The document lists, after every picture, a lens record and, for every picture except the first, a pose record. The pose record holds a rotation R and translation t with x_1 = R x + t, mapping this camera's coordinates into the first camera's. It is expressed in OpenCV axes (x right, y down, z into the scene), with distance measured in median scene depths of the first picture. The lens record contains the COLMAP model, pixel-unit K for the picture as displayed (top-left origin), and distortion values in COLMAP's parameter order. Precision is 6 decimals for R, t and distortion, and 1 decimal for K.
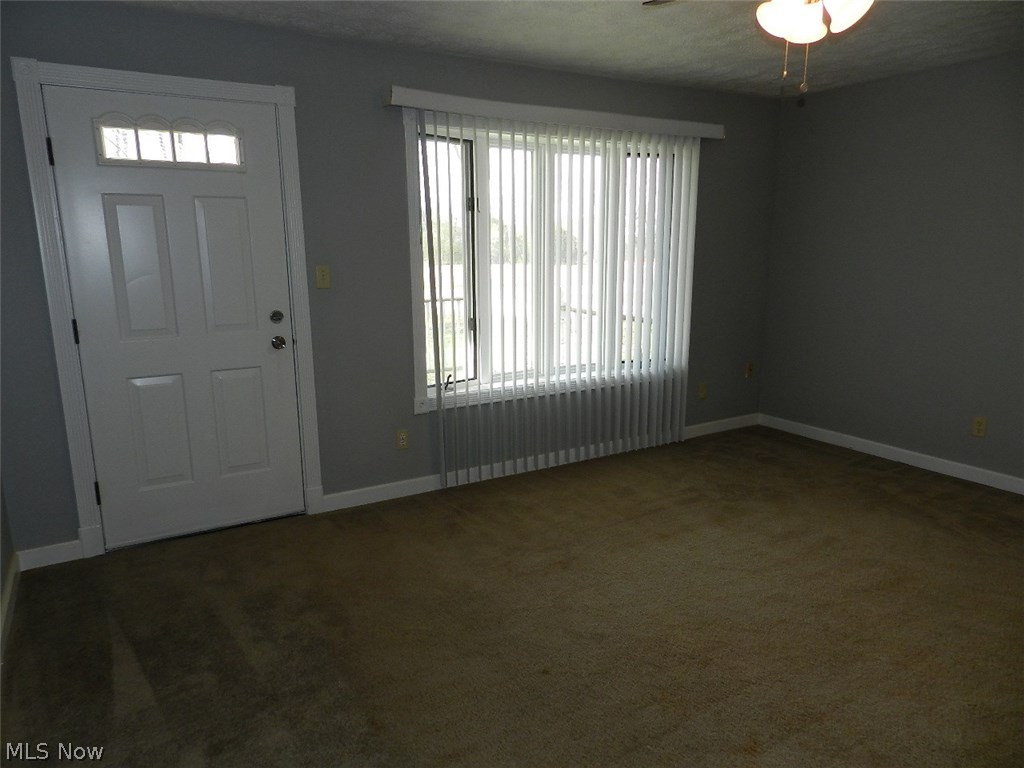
lens RADIAL K [[692.3, 0, 511.5], [0, 692.3, 390.4], [0, 0, 1]] dist [0.026133, -0.012494]
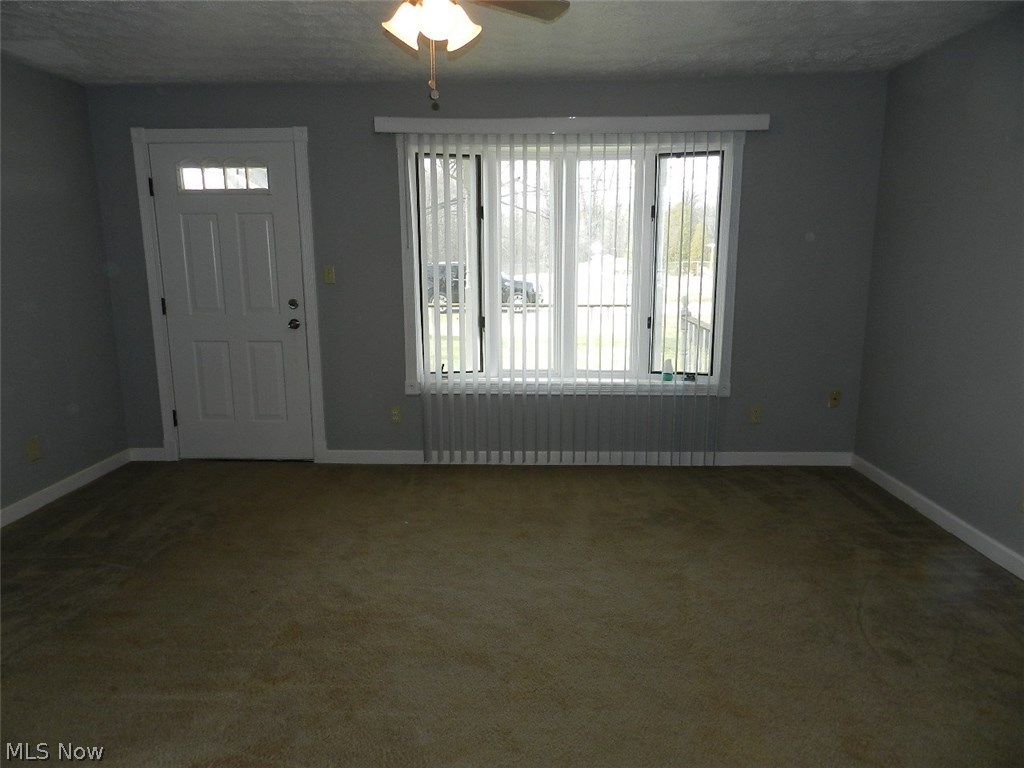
lens RADIAL K [[692.3, 0, 511.5], [0, 692.3, 386.5], [0, 0, 1]] dist [0.026133, -0.012494]
pose [[0.841192, 0.101375, -0.531149, 0.661802], [-0.114602, 0.993378, 0.008099, -0.009440], [0.528453, 0.054058, 0.847239, 0.117824]]
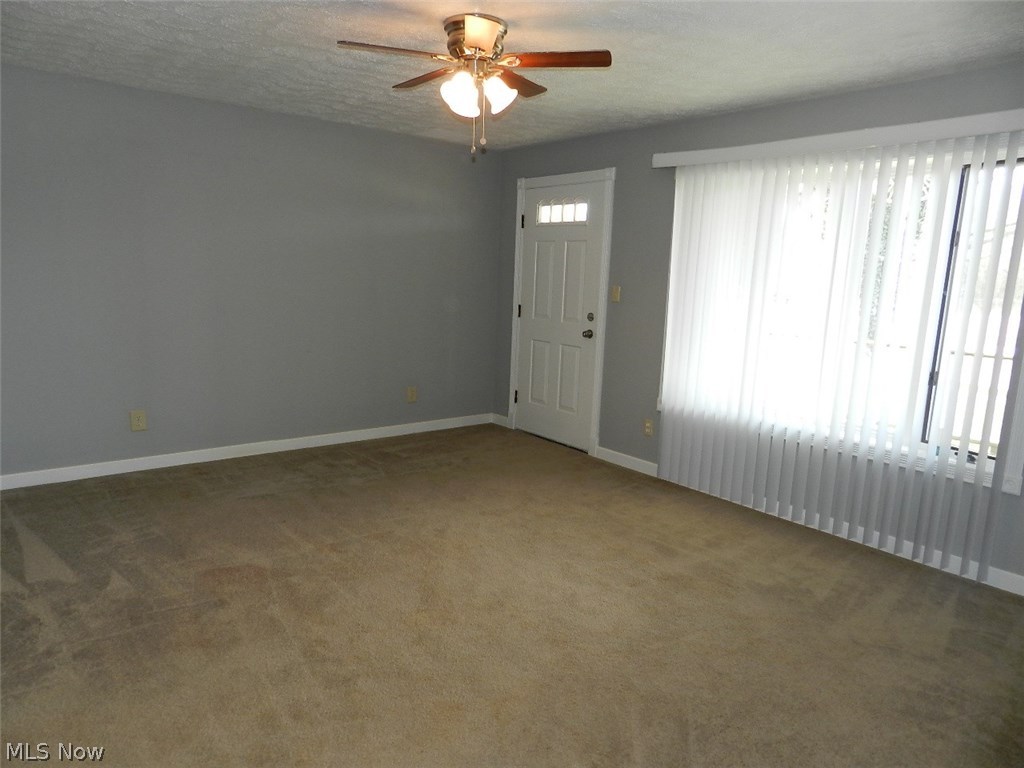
lens RADIAL K [[692.3, 0, 496.7], [0, 692.3, 398.4], [0, 0, 1]] dist [0.026133, -0.012494]
pose [[0.128186, 0.198731, -0.971635, 1.081188], [-0.243640, 0.956004, 0.163390, -0.125625], [0.961357, 0.215785, 0.170965, 0.540468]]
